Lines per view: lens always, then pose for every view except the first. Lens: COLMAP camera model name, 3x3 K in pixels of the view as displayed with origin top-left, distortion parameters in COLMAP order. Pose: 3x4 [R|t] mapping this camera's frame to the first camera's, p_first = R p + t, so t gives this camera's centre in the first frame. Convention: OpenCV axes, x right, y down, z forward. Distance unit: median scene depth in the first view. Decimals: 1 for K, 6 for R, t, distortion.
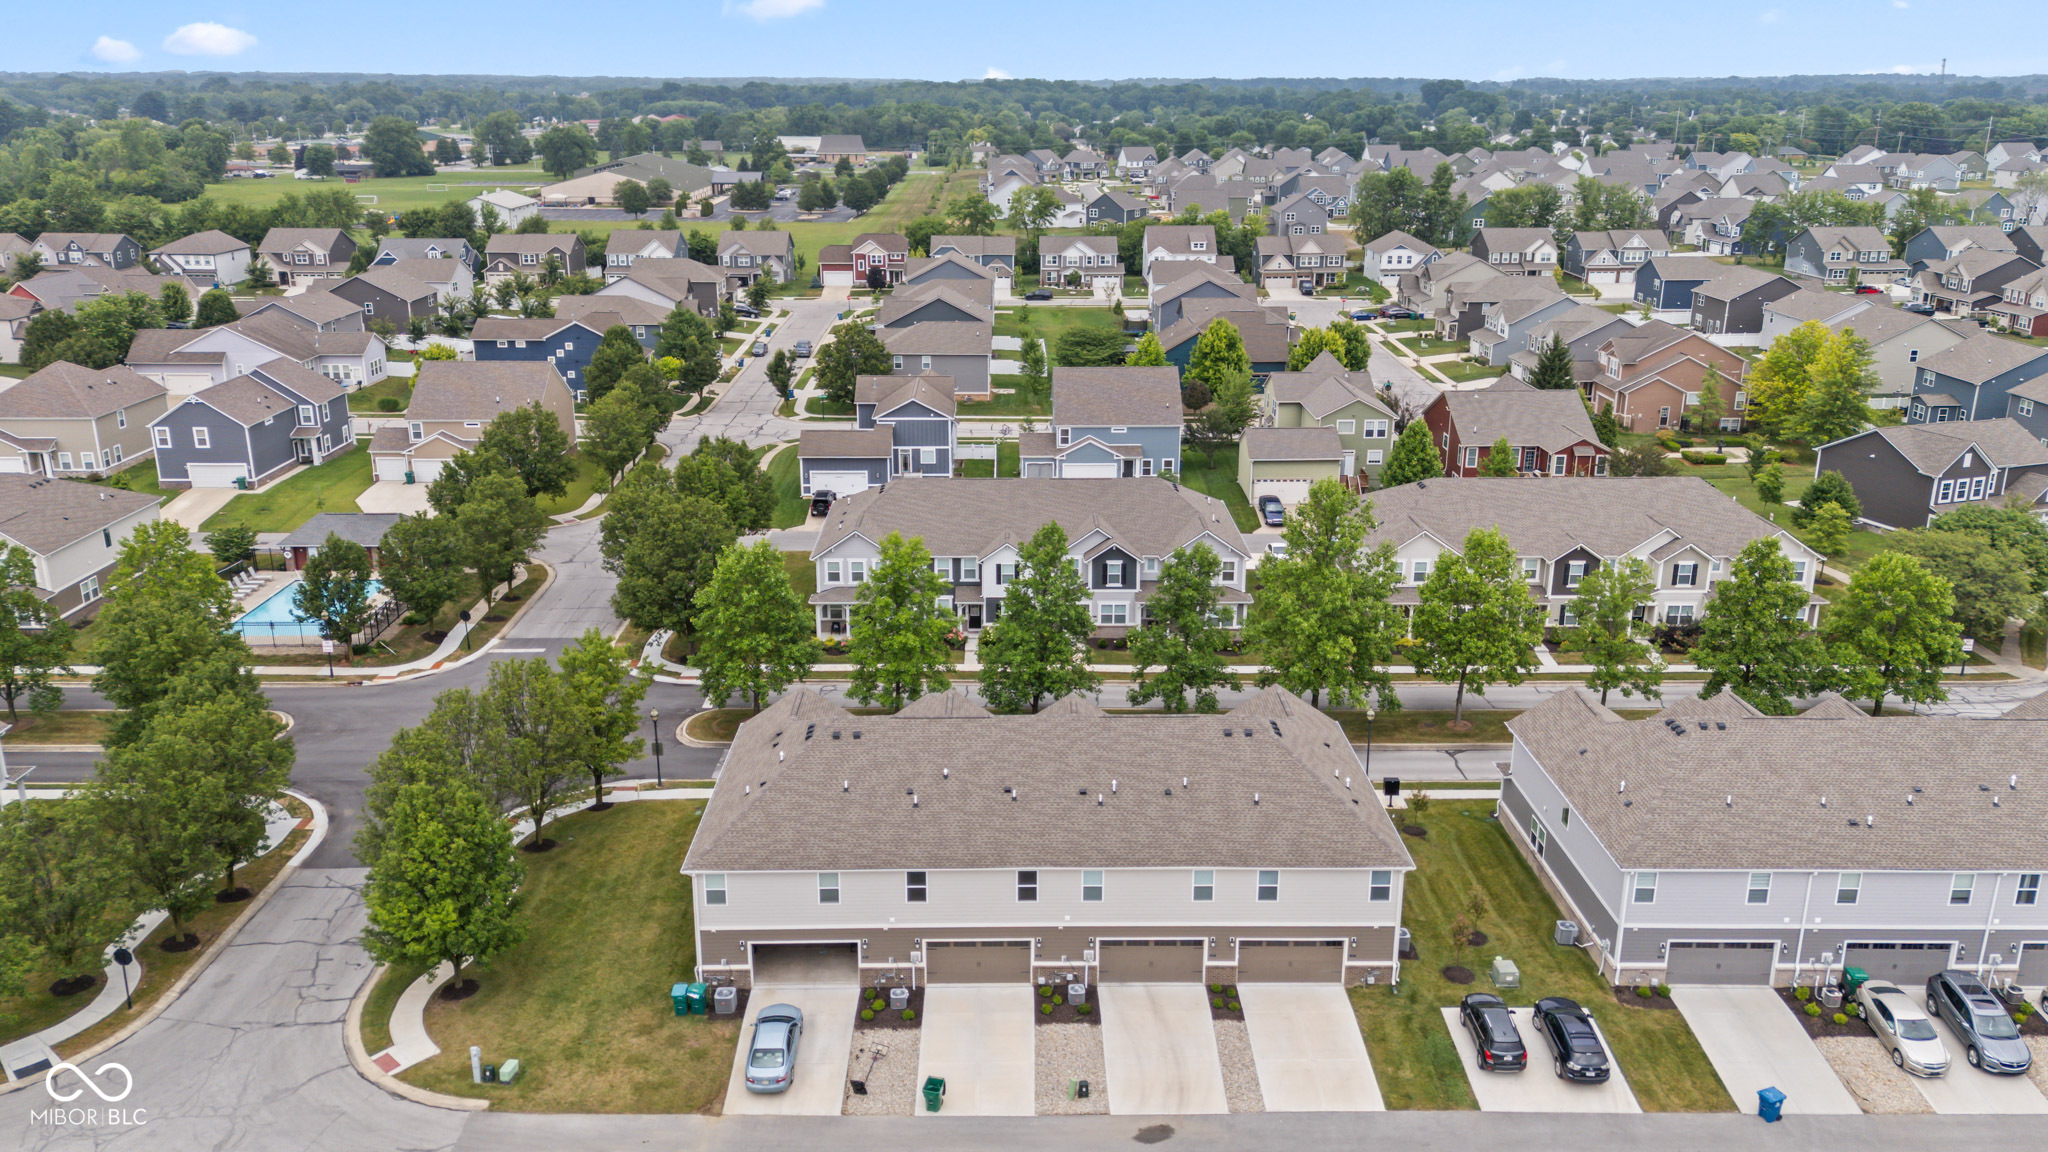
lens RADIAL K [[1574.7, 0, 1036.4], [0, 1574.7, 575.0], [0, 0, 1]] dist [0.078150, -0.071711]
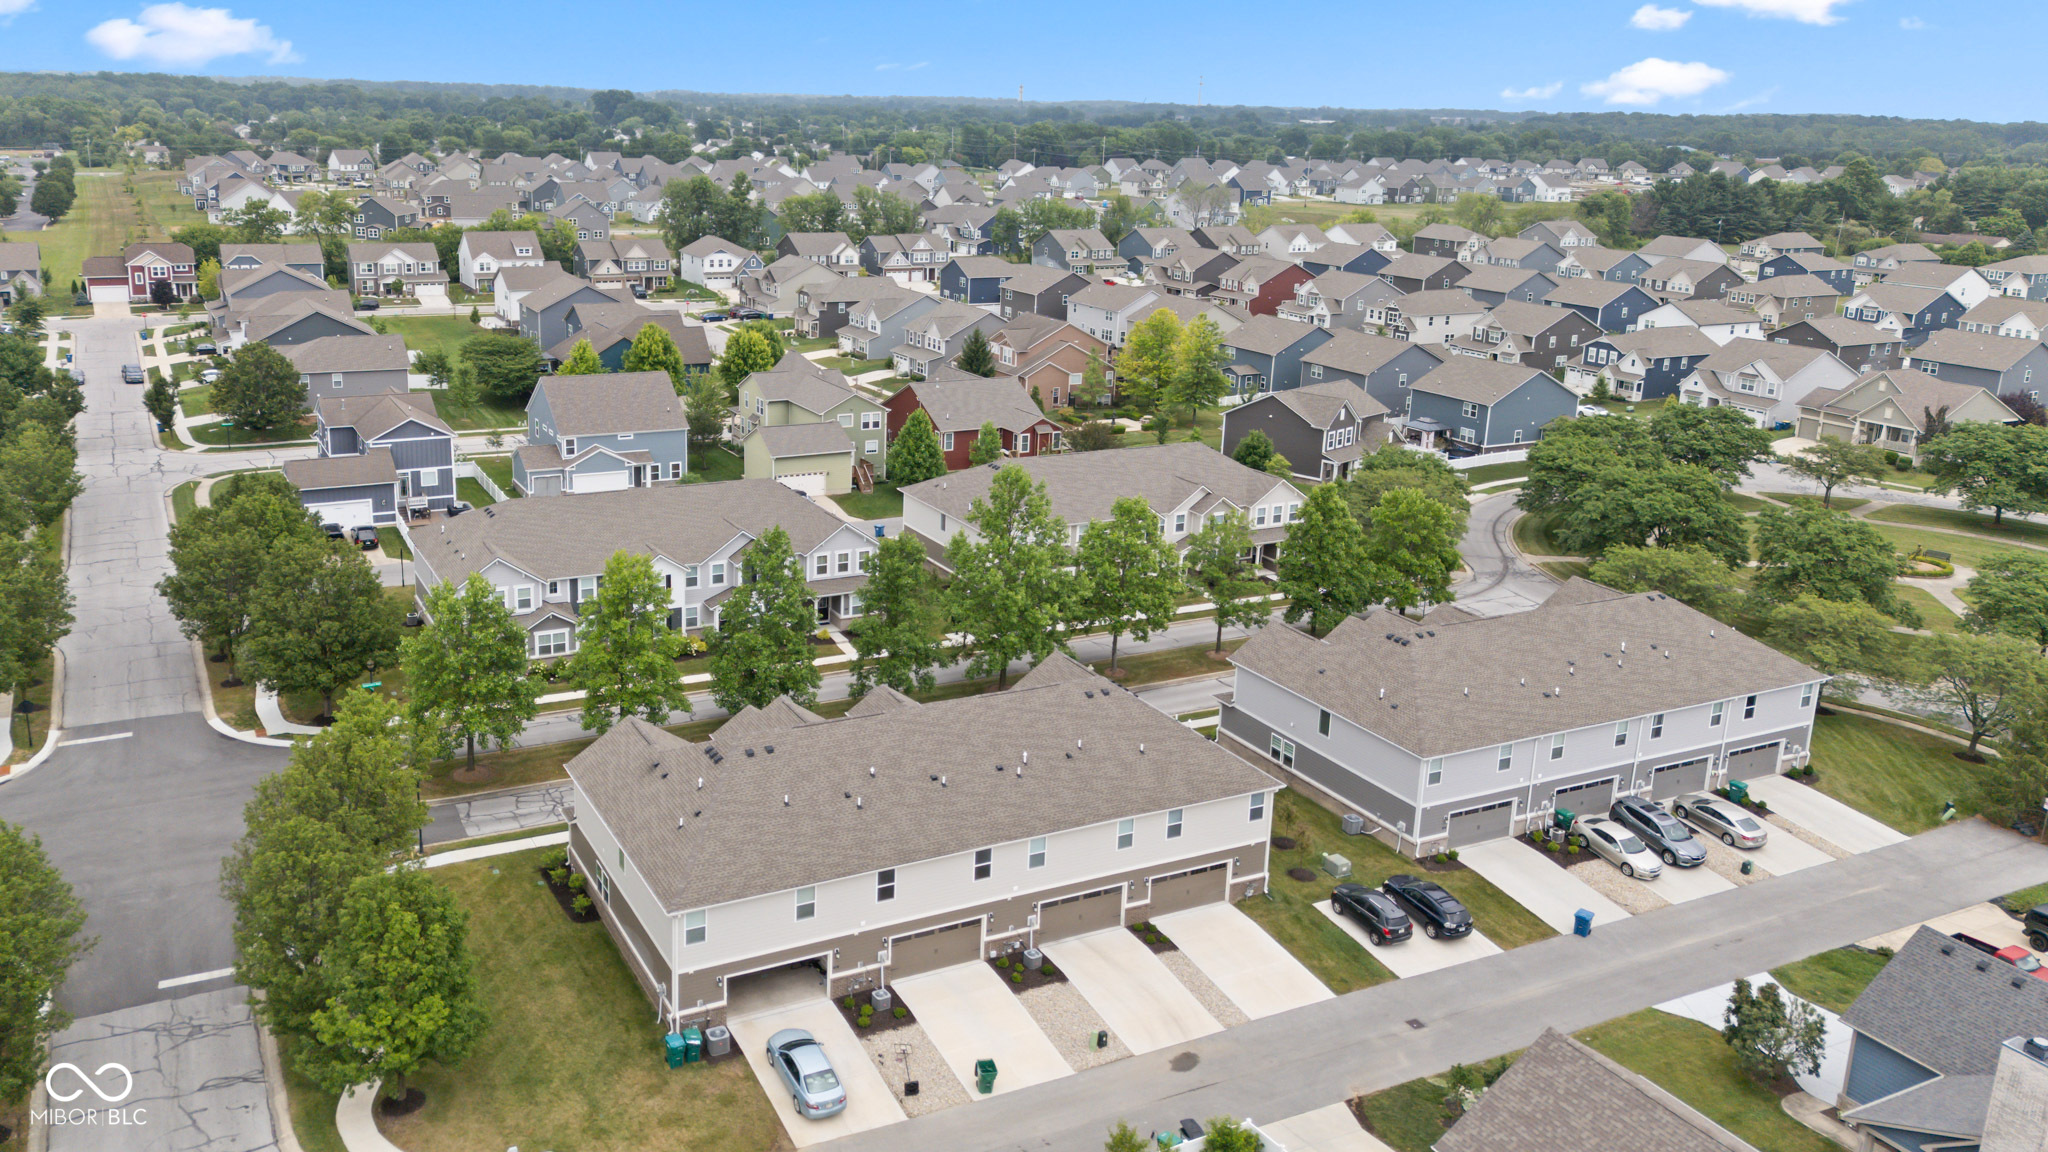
lens RADIAL K [[1568.4, 0, 931.1], [0, 1568.4, 519.7], [0, 0, 1]] dist [0.076814, -0.085468]
pose [[0.901833, -0.090575, 0.422485, -0.240547], [0.105467, 0.994351, -0.011954, -0.010250], [-0.419016, 0.055339, 0.906291, 0.034600]]
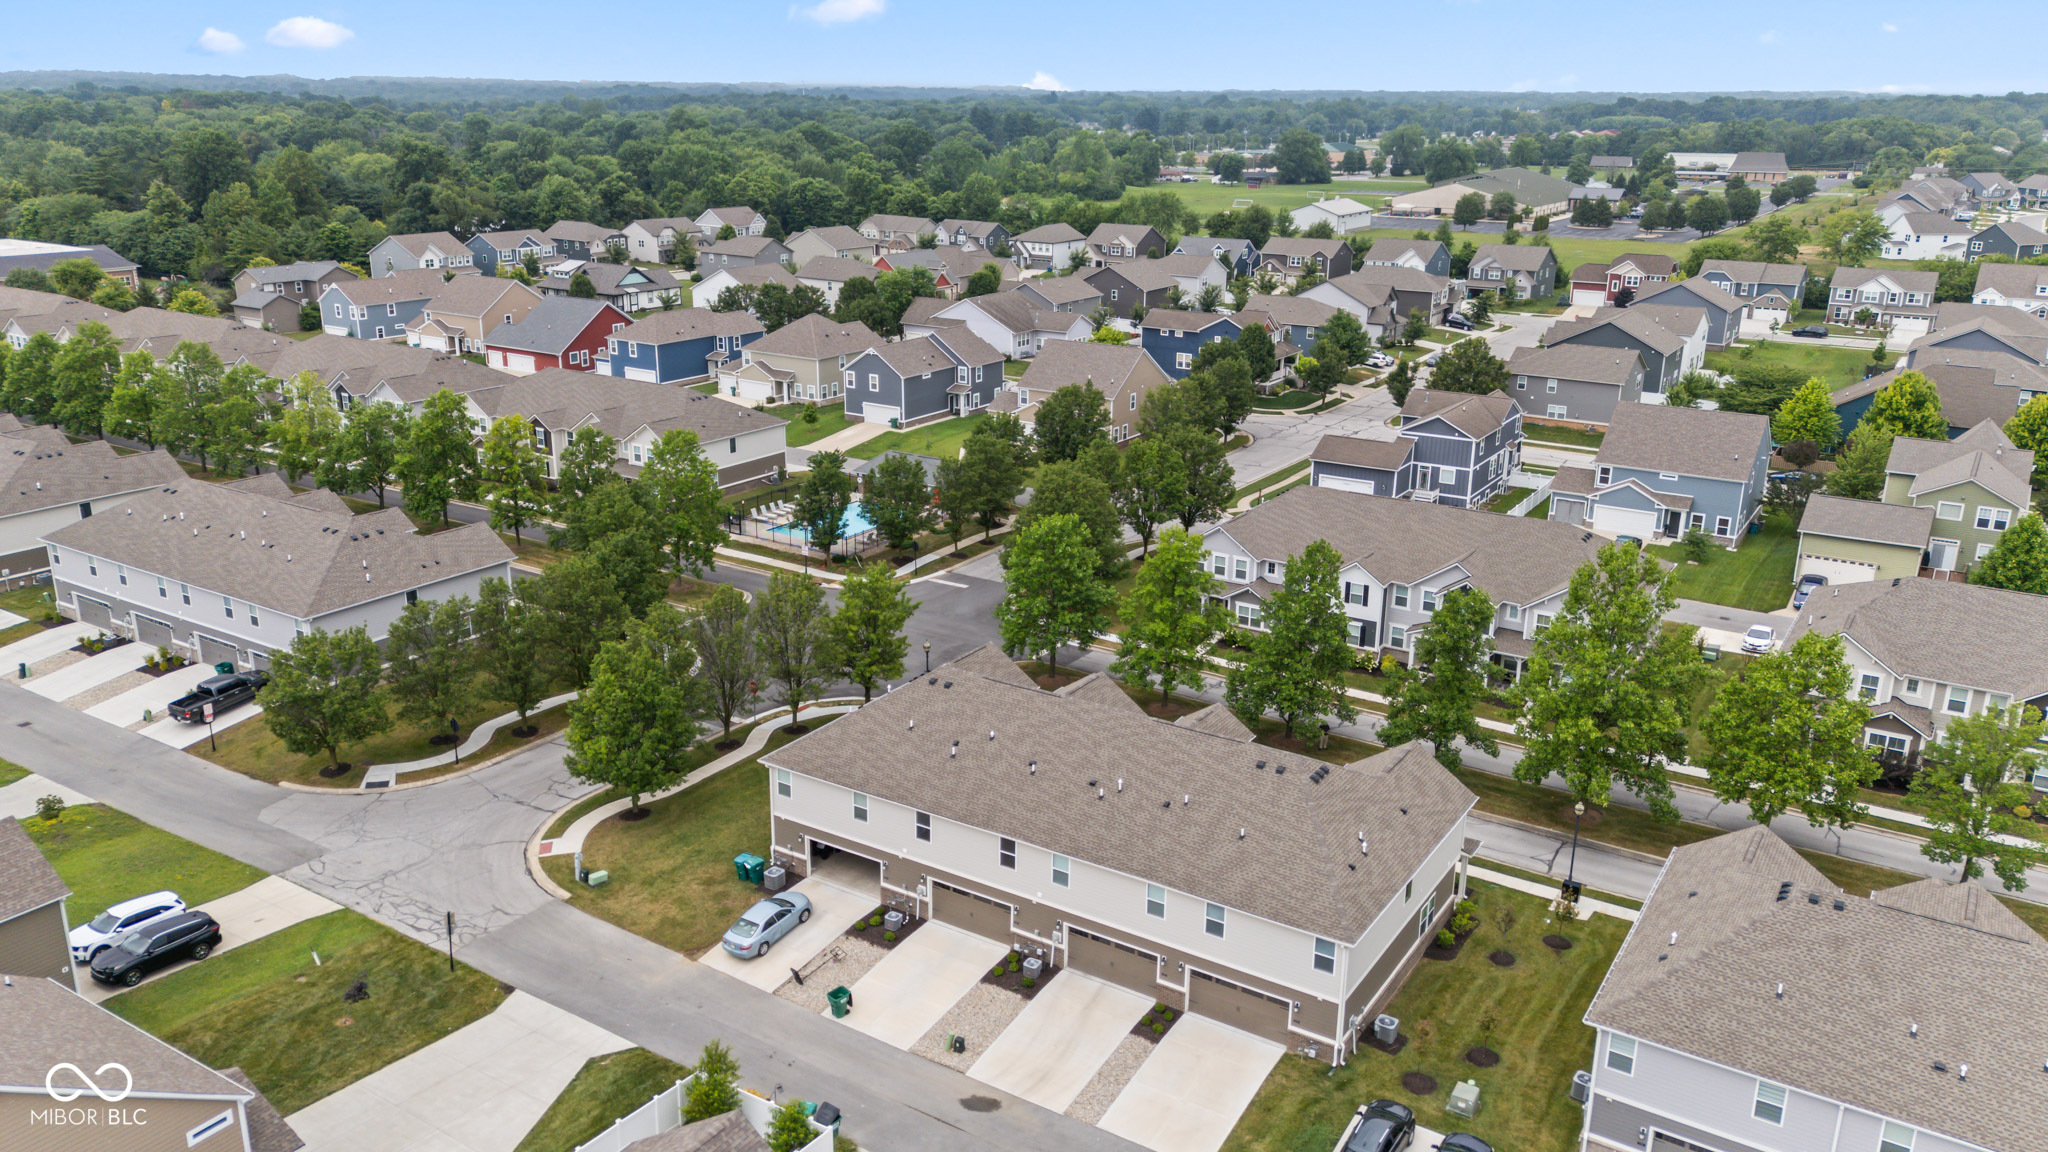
lens RADIAL K [[1525.3, 0, 1024.0], [0, 1525.3, 576.0], [0, 0, 1]] dist [0.072061, -0.055105]
pose [[0.832929, 0.173024, -0.525635, 0.269862], [-0.172795, 0.983688, 0.049989, -0.020254], [0.525711, 0.049190, 0.849240, 0.069088]]
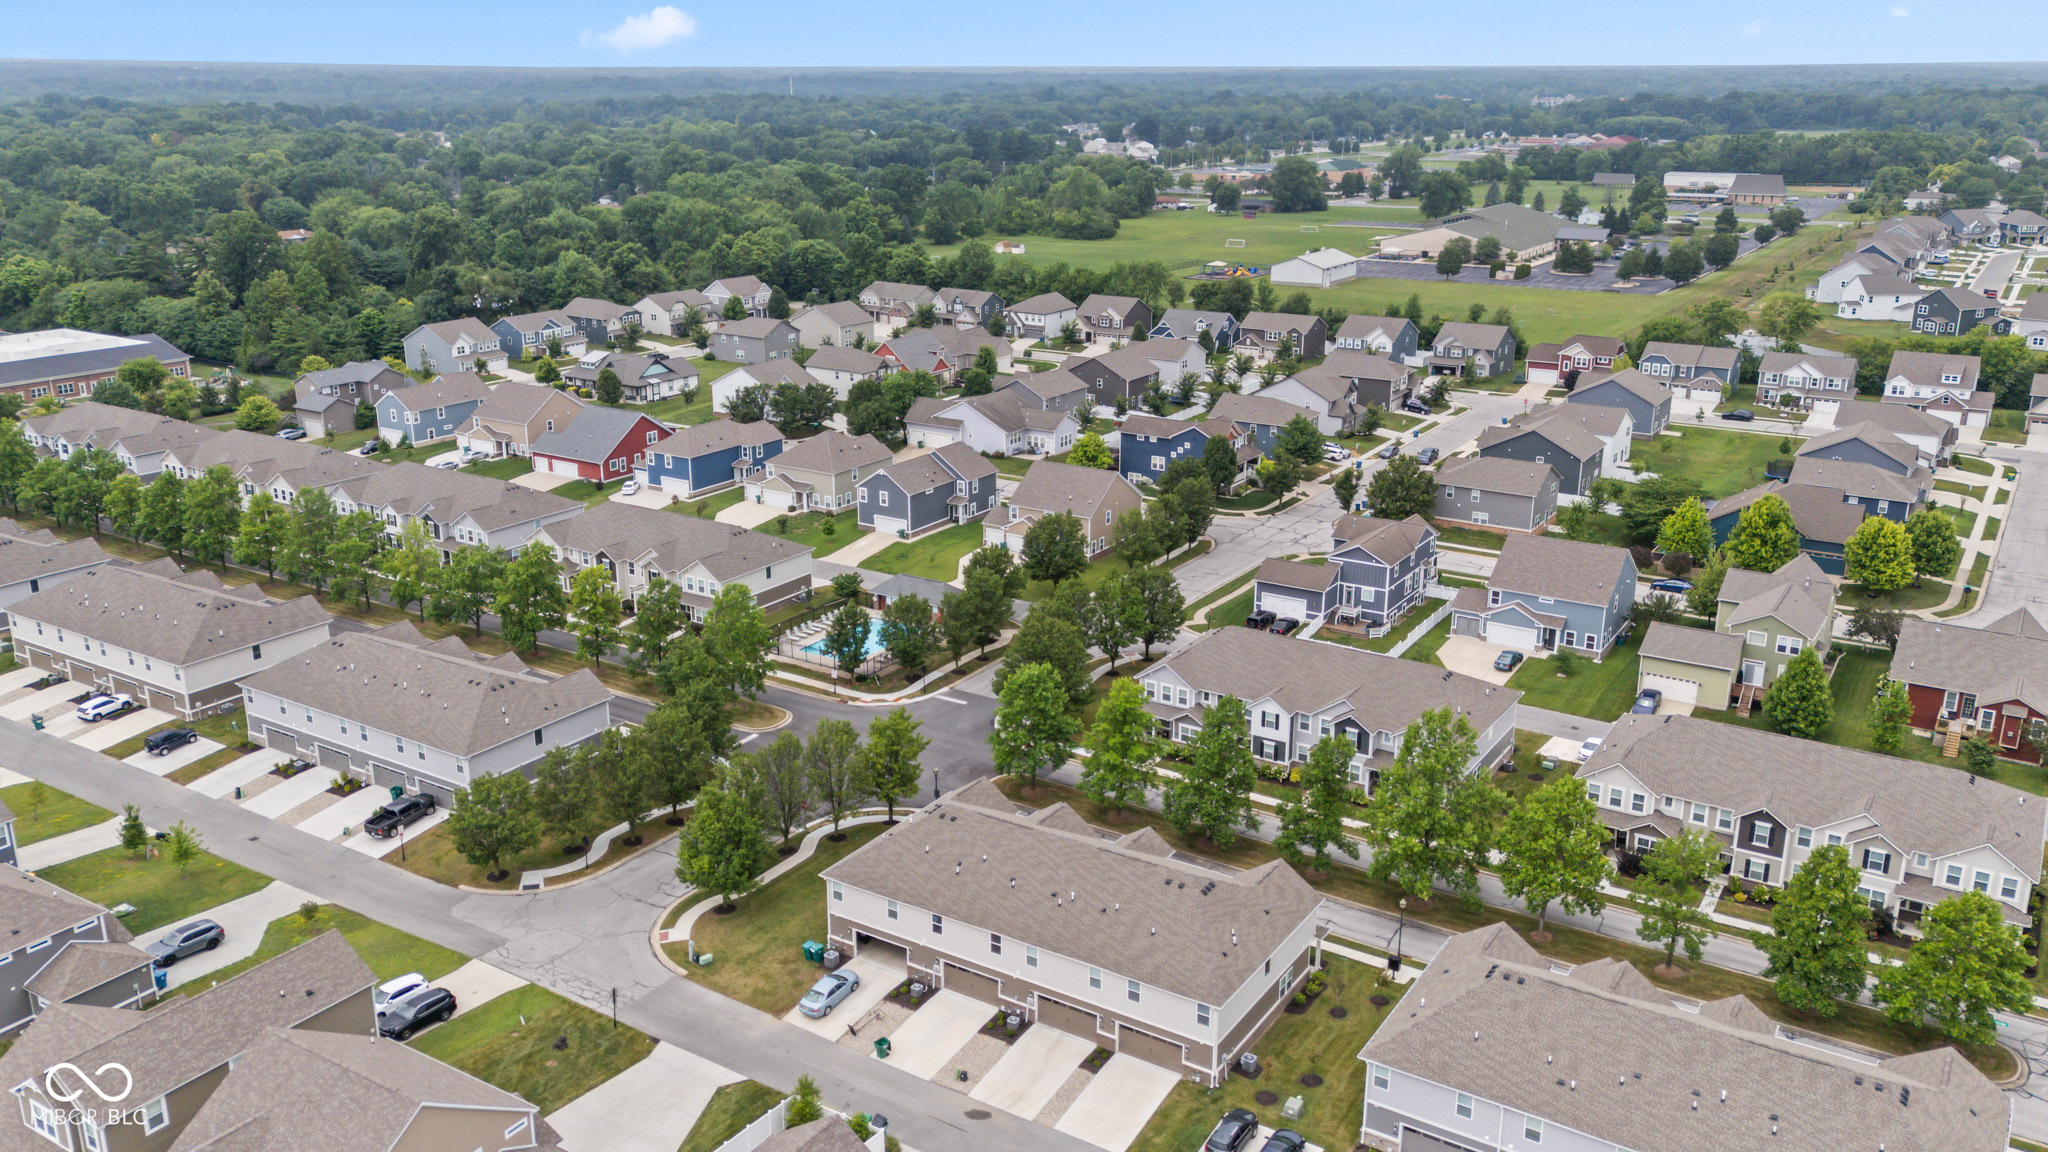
lens RADIAL K [[1607.7, 0, 1029.7], [0, 1607.7, 567.8], [0, 0, 1]] dist [0.087405, -0.101312]
pose [[0.835673, 0.161341, -0.524996, 0.417984], [-0.165398, 0.985433, 0.039566, -0.122455], [0.523732, 0.053770, 0.850185, -0.178597]]
